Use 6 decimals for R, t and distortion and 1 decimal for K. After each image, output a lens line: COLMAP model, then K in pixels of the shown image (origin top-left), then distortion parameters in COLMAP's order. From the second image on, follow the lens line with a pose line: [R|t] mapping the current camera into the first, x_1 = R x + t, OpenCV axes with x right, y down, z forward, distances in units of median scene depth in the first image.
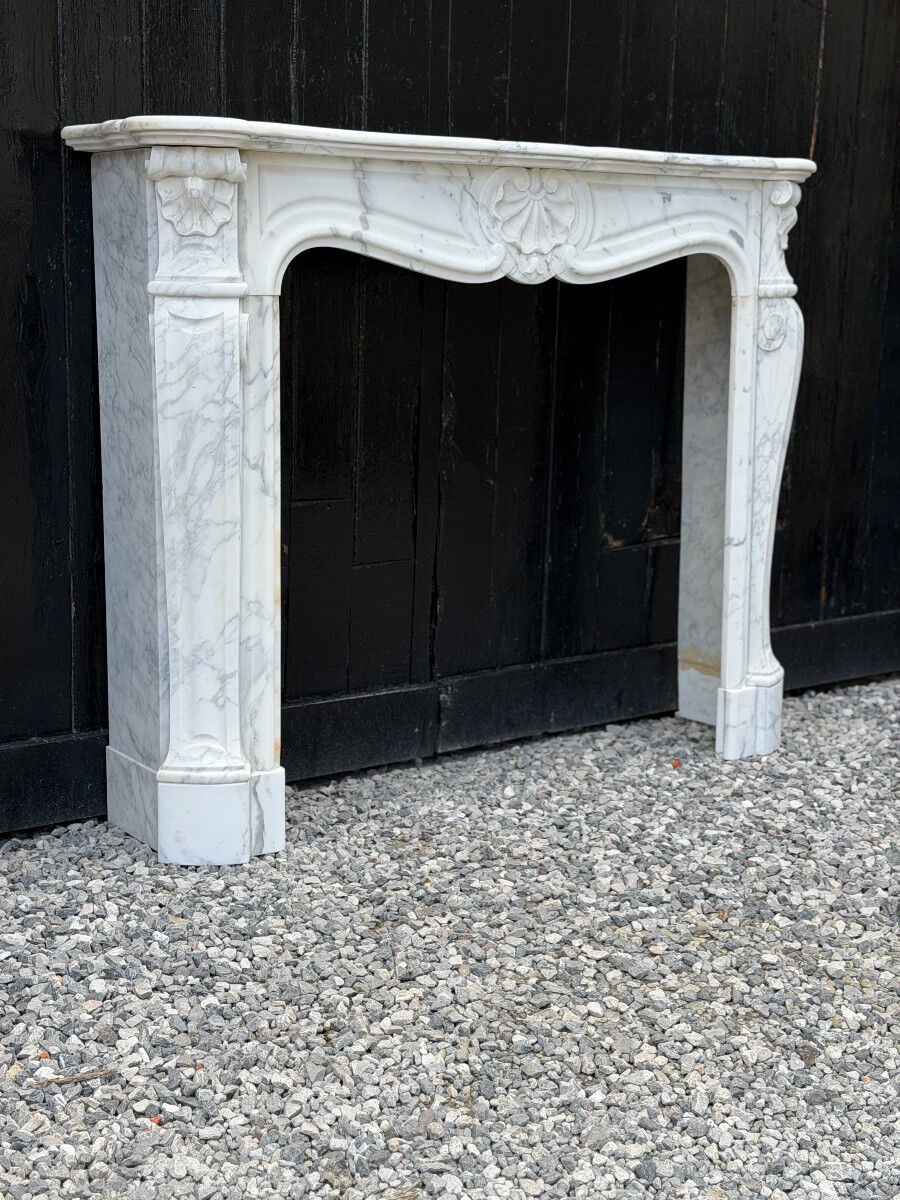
lens RADIAL K [[1683.8, 0, 450.5], [0, 1683.8, 603.6], [0, 0, 1]] dist [0.130538, 0.000000]
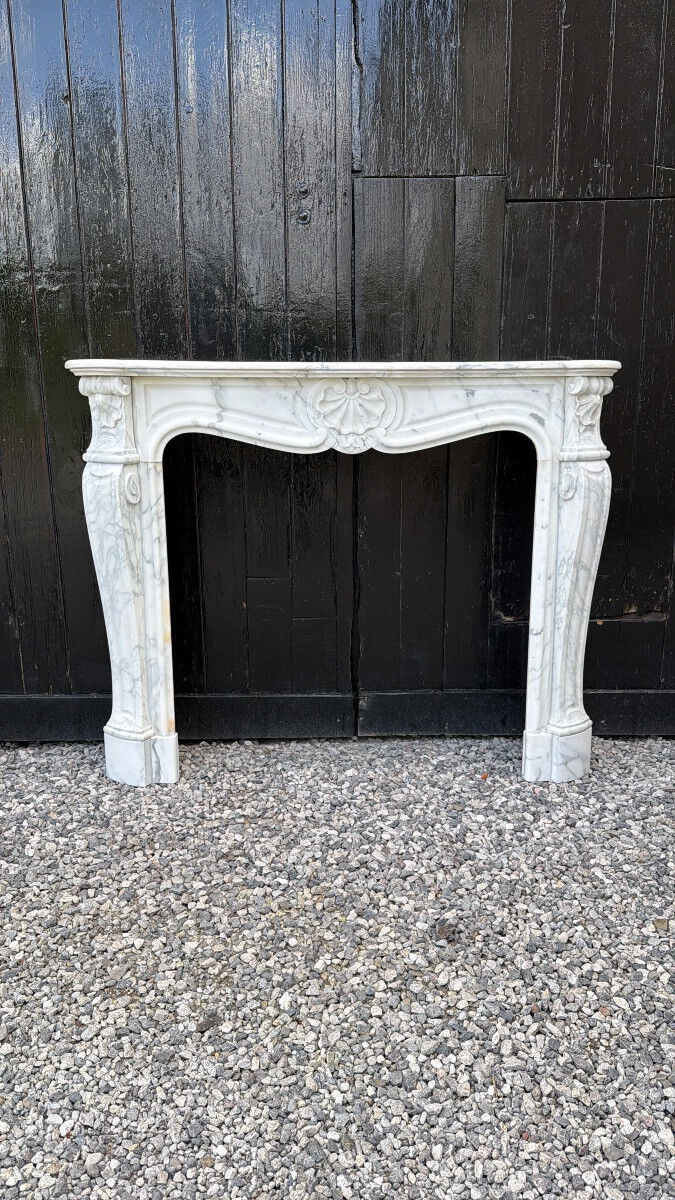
lens RADIAL K [[886.4, 0, 342.2], [0, 886.4, 612.1], [0, 0, 1]] dist [0.086627, -0.089042]
pose [[0.834103, 0.119119, -0.538593, 0.528892], [-0.094738, 0.992832, 0.072864, -0.112565], [0.543412, -0.009750, 0.839410, 0.345672]]
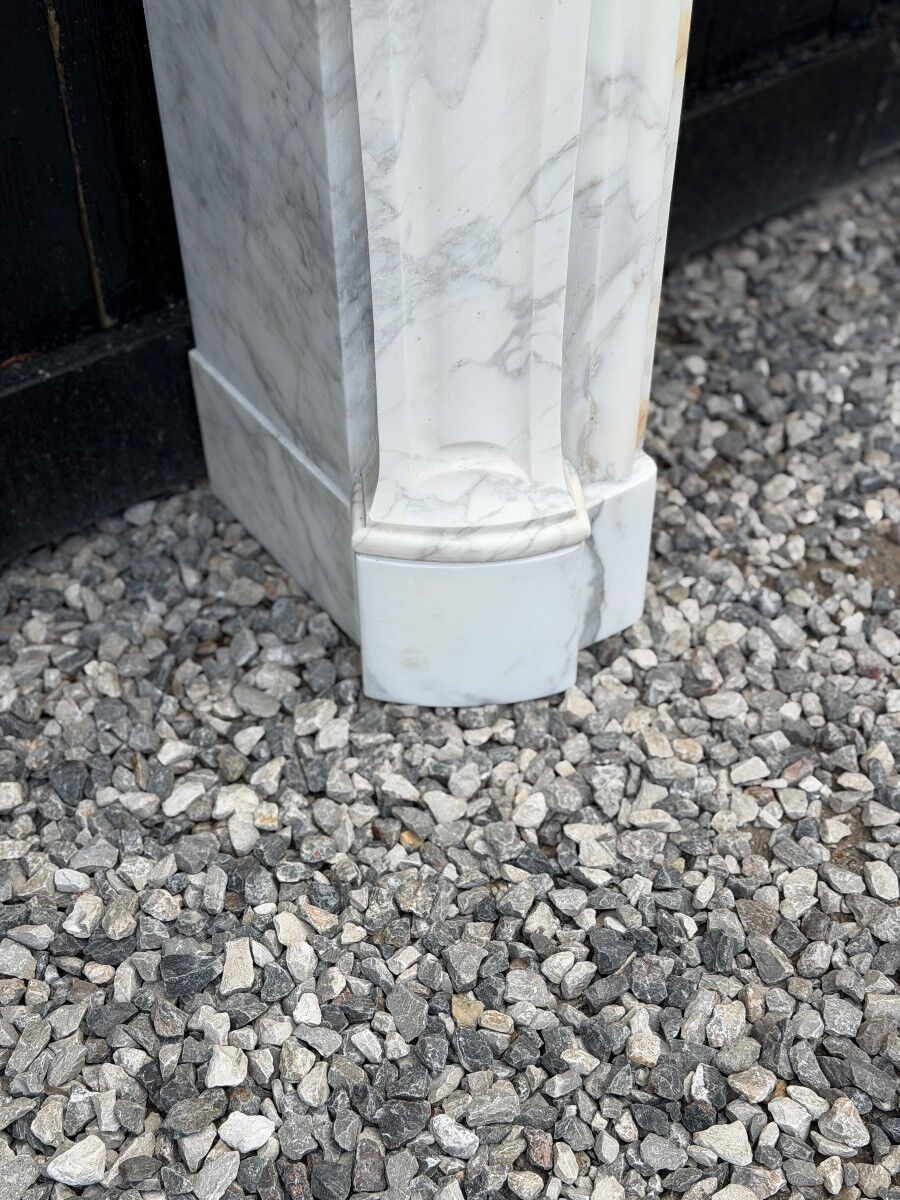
lens RADIAL K [[1683.8, 0, 447.3], [0, 1683.8, 595.6], [0, 0, 1]] dist [0.130538, 0.000000]
pose [[0.999660, -0.022066, -0.013888, -0.146512], [0.026049, 0.822587, 0.568043, -0.105670], [-0.001111, -0.568212, 0.822882, 0.675558]]
